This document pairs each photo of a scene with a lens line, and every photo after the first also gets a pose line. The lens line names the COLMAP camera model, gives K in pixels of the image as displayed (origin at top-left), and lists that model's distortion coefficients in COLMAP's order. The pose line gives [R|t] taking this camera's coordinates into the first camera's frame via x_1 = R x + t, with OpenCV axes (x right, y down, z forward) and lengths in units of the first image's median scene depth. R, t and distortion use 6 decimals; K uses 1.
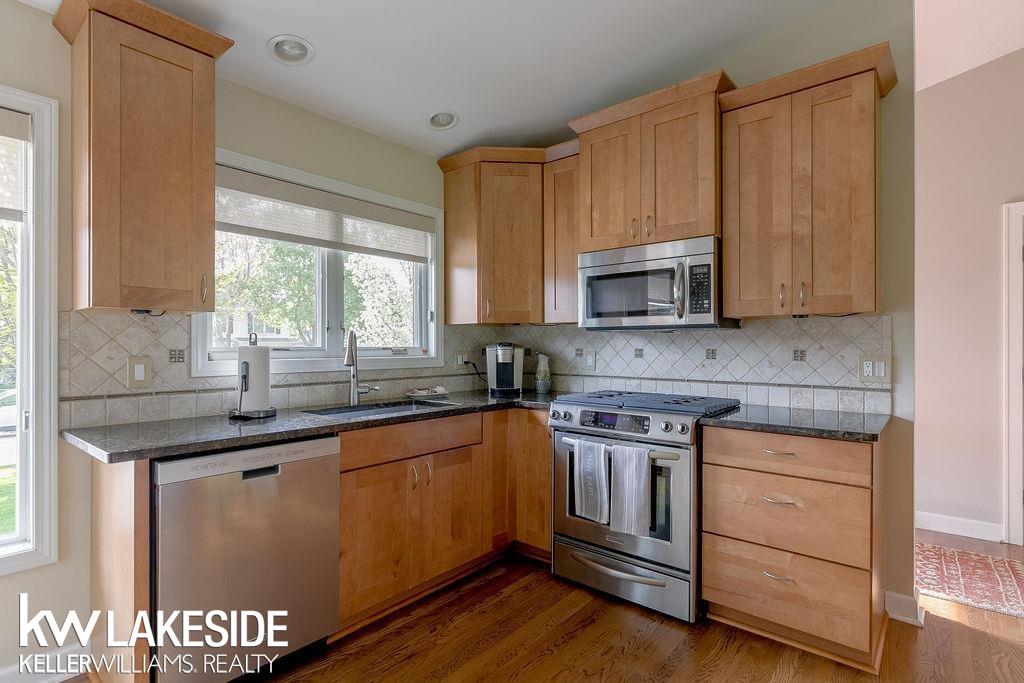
lens RADIAL K [[504.9, 0, 514.8], [0, 504.9, 345.8], [0, 0, 1]] dist [0.003801, -0.002151]
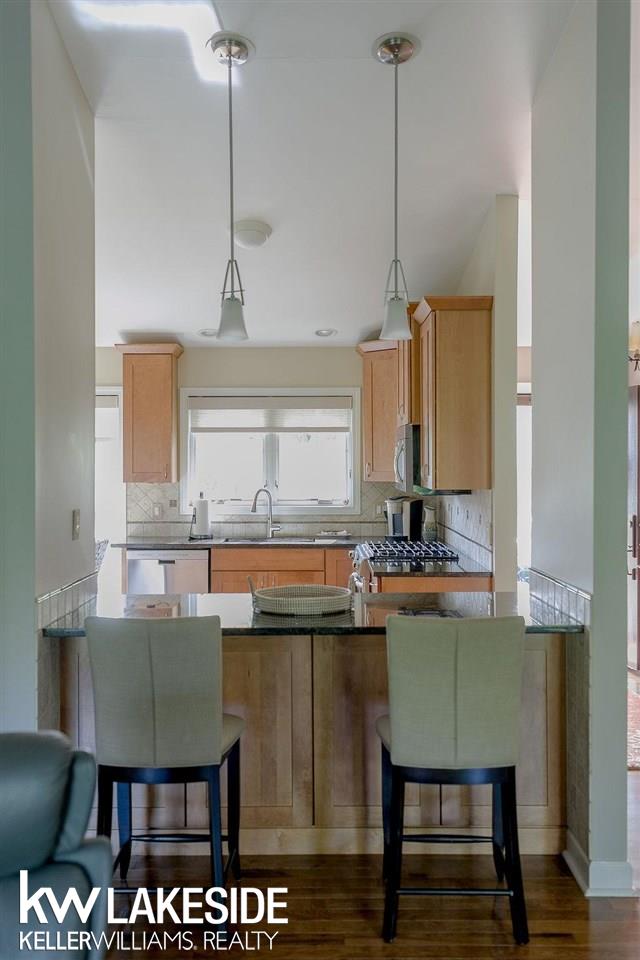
lens RADIAL K [[921.8, 0, 314.0], [0, 921.8, 470.8], [0, 0, 1]] dist [0.012417, 0.000000]
pose [[0.632038, 0.005944, -0.774914, 2.038887], [0.000829, 0.999965, 0.008346, -0.113792], [0.774937, -0.005917, 0.632011, -0.678474]]
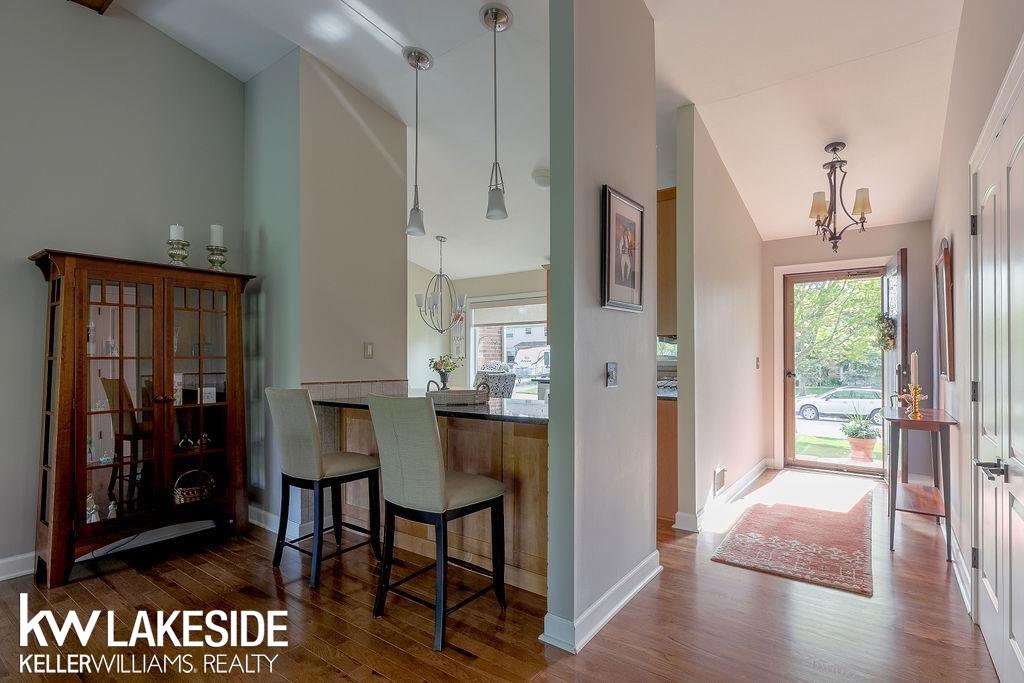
lens RADIAL K [[504.9, 0, 507.9], [0, 504.9, 351.4], [0, 0, 1]] dist [0.003801, -0.002151]
pose [[0.042700, -0.011849, -0.999018, 2.144911], [0.000365, 0.999930, -0.011844, 0.012407], [0.999088, 0.000141, 0.042701, 0.343257]]
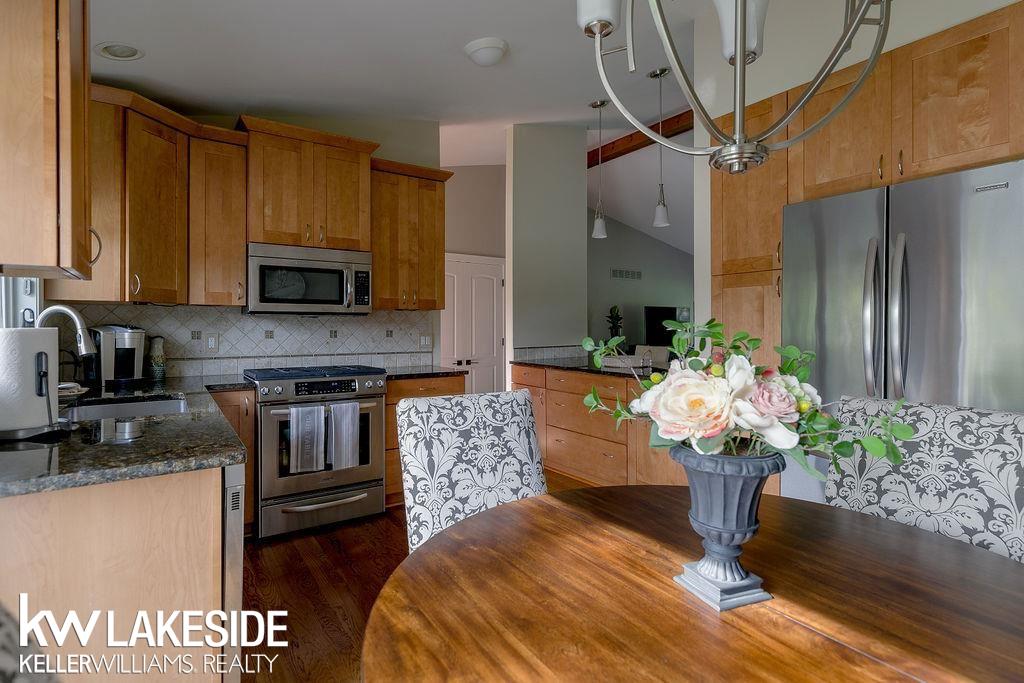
lens RADIAL K [[504.9, 0, 513.6], [0, 504.9, 338.6], [0, 0, 1]] dist [0.003801, -0.002151]
pose [[0.275896, -0.019563, 0.960988, -0.875533], [0.001954, 0.999802, 0.019792, 0.002706], [-0.961185, -0.003582, 0.275880, 0.190511]]
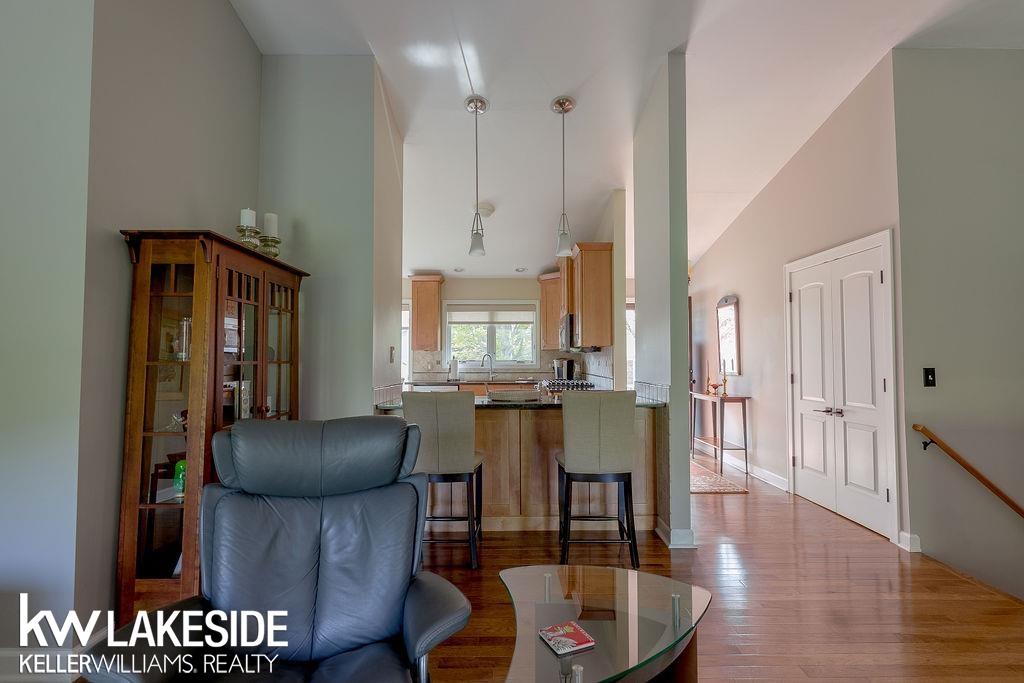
lens RADIAL K [[504.9, 0, 512.8], [0, 504.9, 343.2], [0, 0, 1]] dist [0.003801, -0.002151]
pose [[0.637925, -0.027741, -0.769599, 2.044804], [0.000586, 0.999368, -0.035537, 0.009384], [0.770098, 0.022219, 0.637538, -0.728343]]
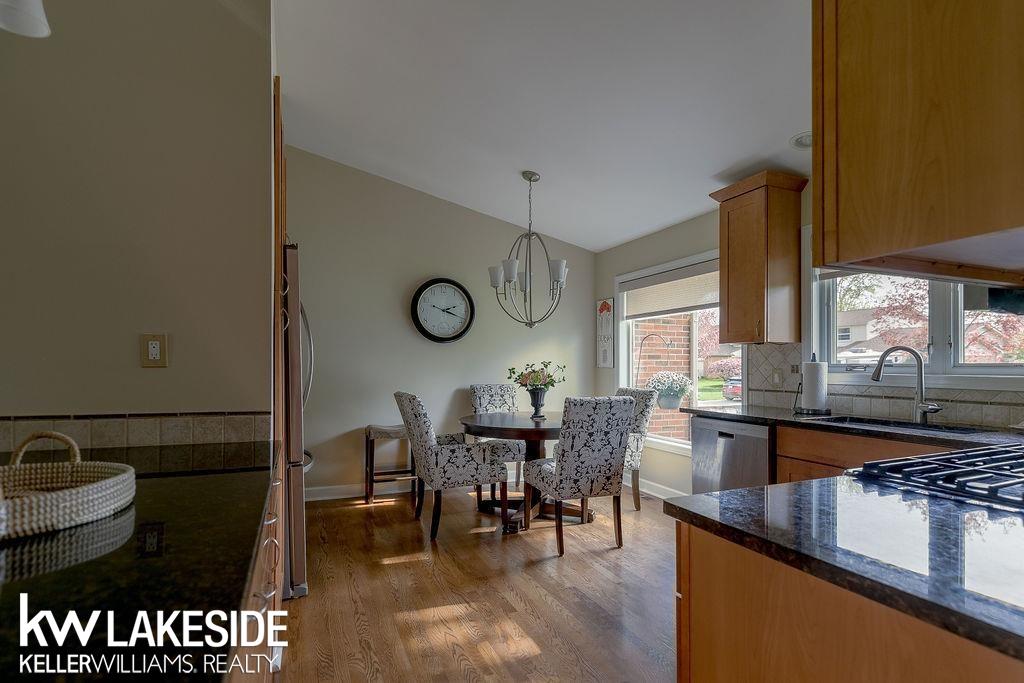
lens RADIAL K [[504.9, 0, 508.5], [0, 504.9, 366.5], [0, 0, 1]] dist [0.003801, -0.002151]
pose [[-0.467443, -0.000322, -0.884023, 0.987428], [-0.004013, 0.999990, 0.001758, 0.010901], [0.884014, 0.004370, -0.467440, 0.817803]]
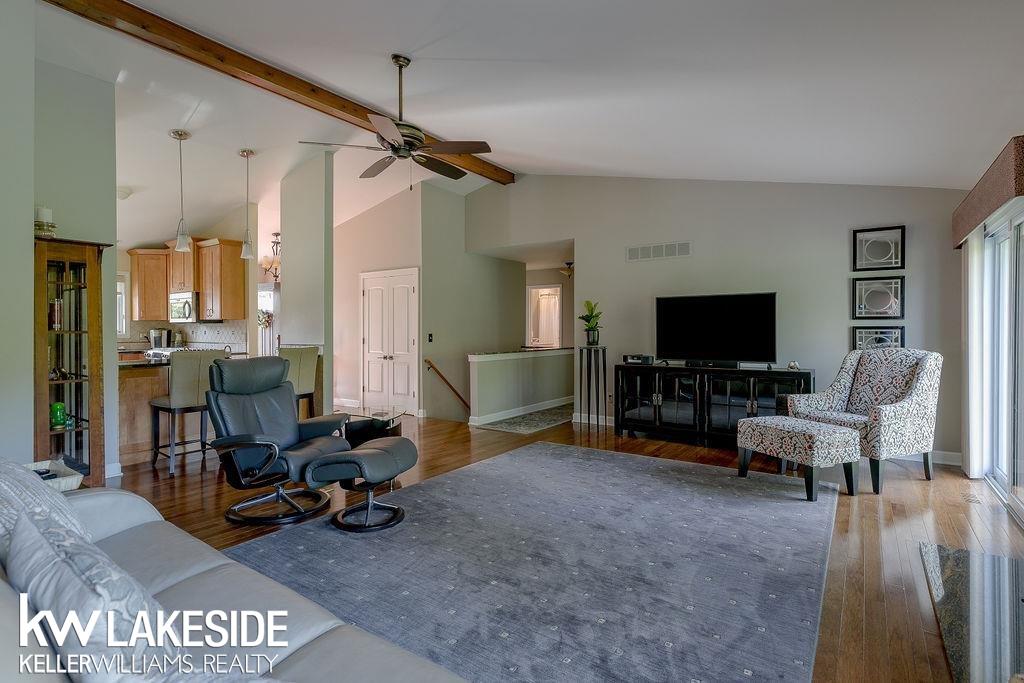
lens RADIAL K [[504.9, 0, 503.2], [0, 504.9, 333.2], [0, 0, 1]] dist [0.003801, -0.002151]
pose [[0.998944, -0.002286, 0.045885, 2.002405], [0.002103, 0.999990, 0.004029, 0.014184], [-0.045894, -0.003929, 0.998939, -1.943879]]
